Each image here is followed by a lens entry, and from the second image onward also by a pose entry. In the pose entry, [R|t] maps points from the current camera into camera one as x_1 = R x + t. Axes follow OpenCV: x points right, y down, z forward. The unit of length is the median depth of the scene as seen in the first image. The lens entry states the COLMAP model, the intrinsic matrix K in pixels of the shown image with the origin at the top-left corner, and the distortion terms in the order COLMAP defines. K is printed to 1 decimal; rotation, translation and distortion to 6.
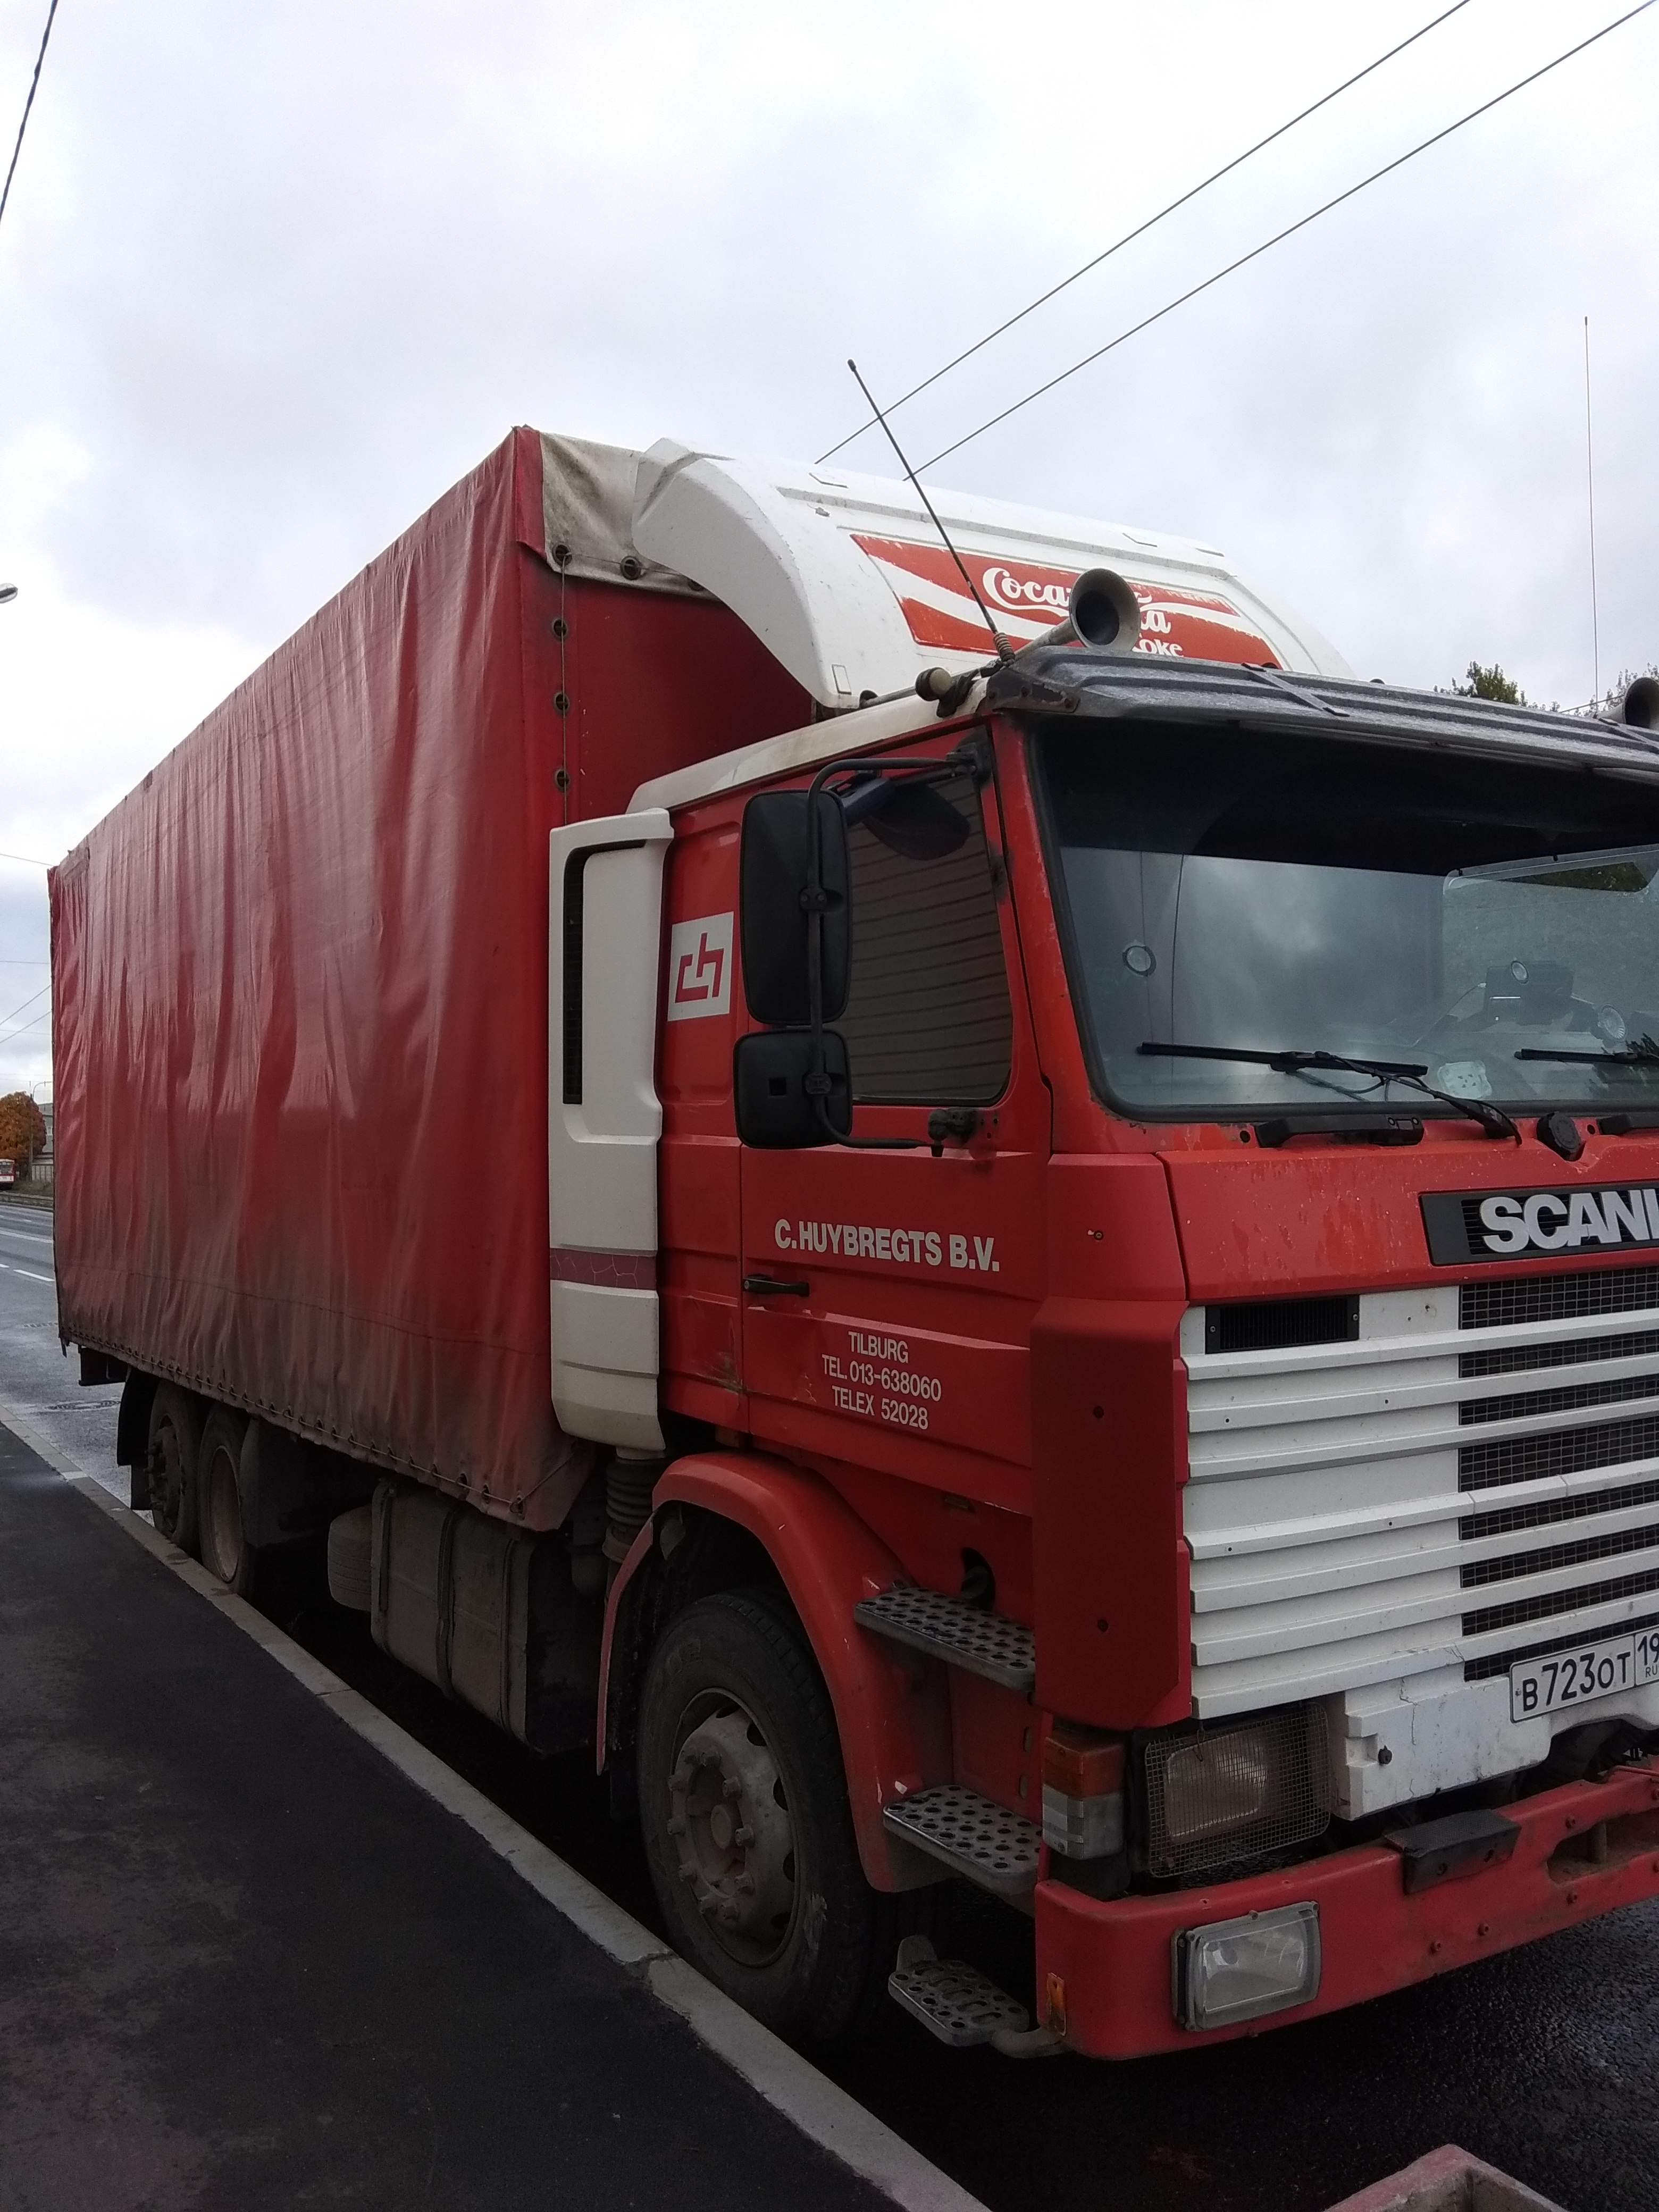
lens RADIAL K [[1659.2, 0, 829.5], [0, 1659.2, 1106.0], [0, 0, 1]] dist [0.131790, -0.142973]
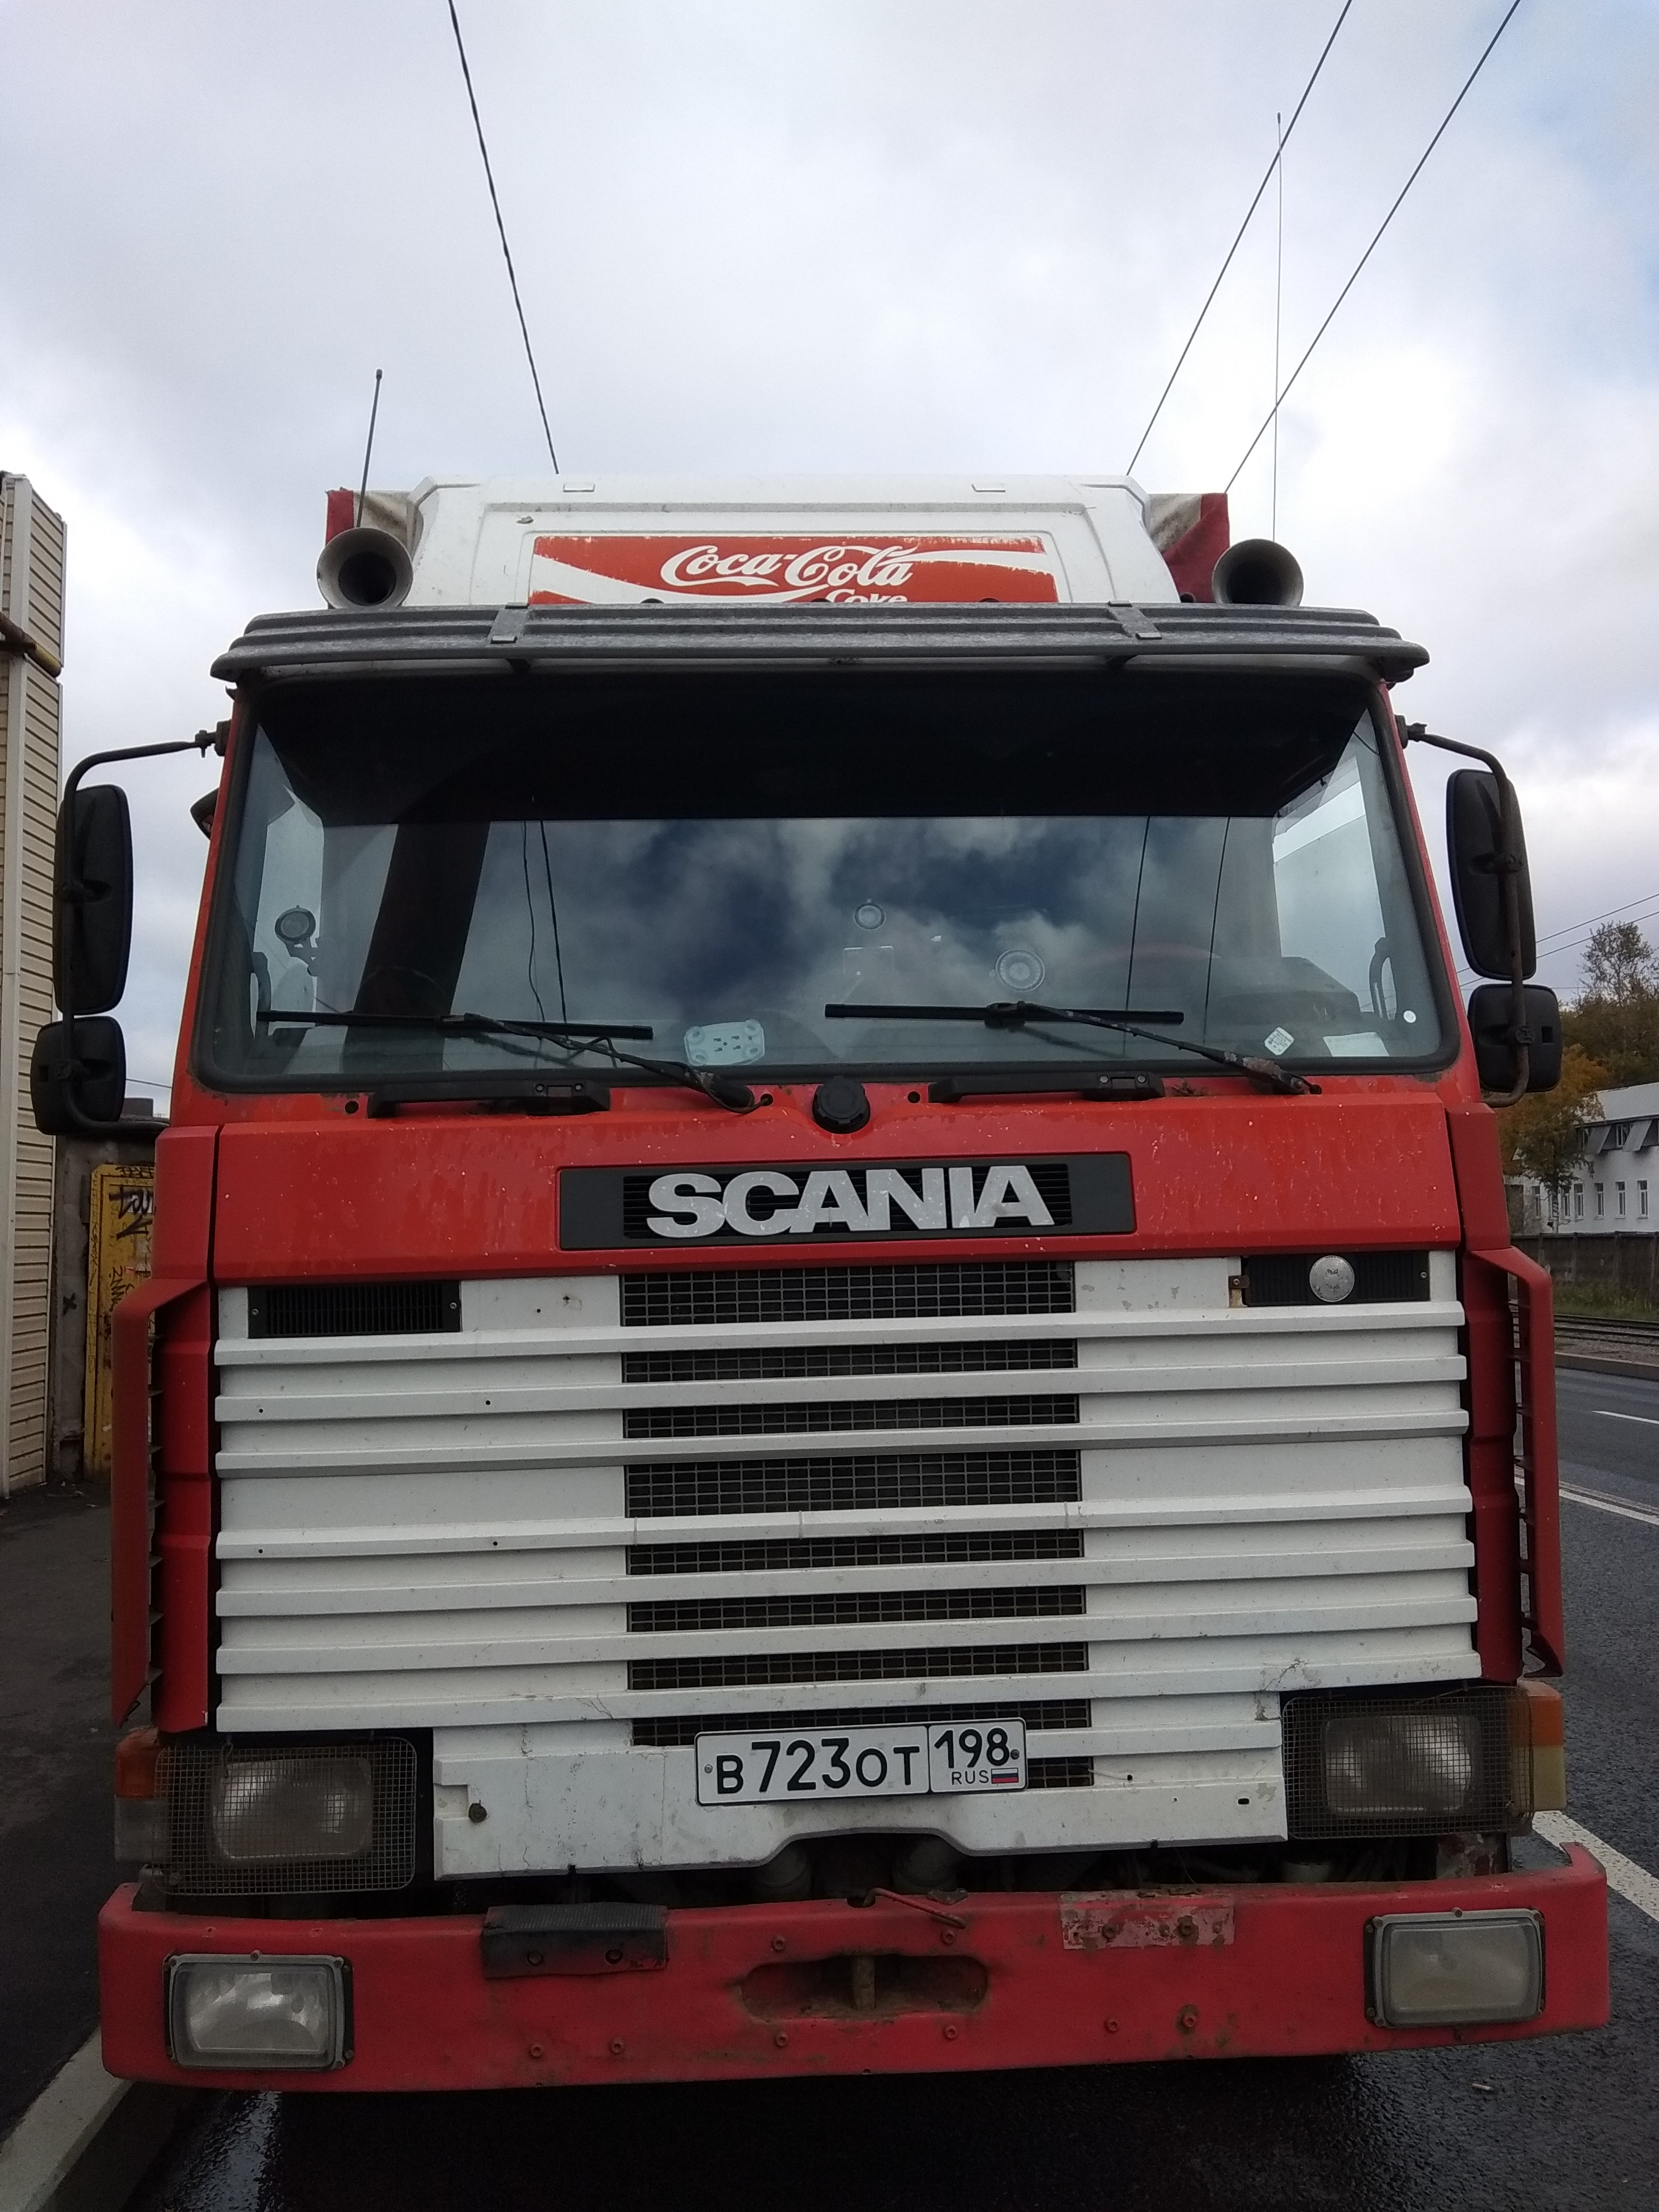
lens RADIAL K [[1659.2, 0, 829.5], [0, 1659.2, 1106.0], [0, 0, 1]] dist [0.131790, -0.142973]
pose [[0.884297, -0.031853, -0.465836, 0.852488], [0.011566, 0.998859, -0.046346, 0.059360], [0.466781, 0.035596, 0.883656, 0.285873]]
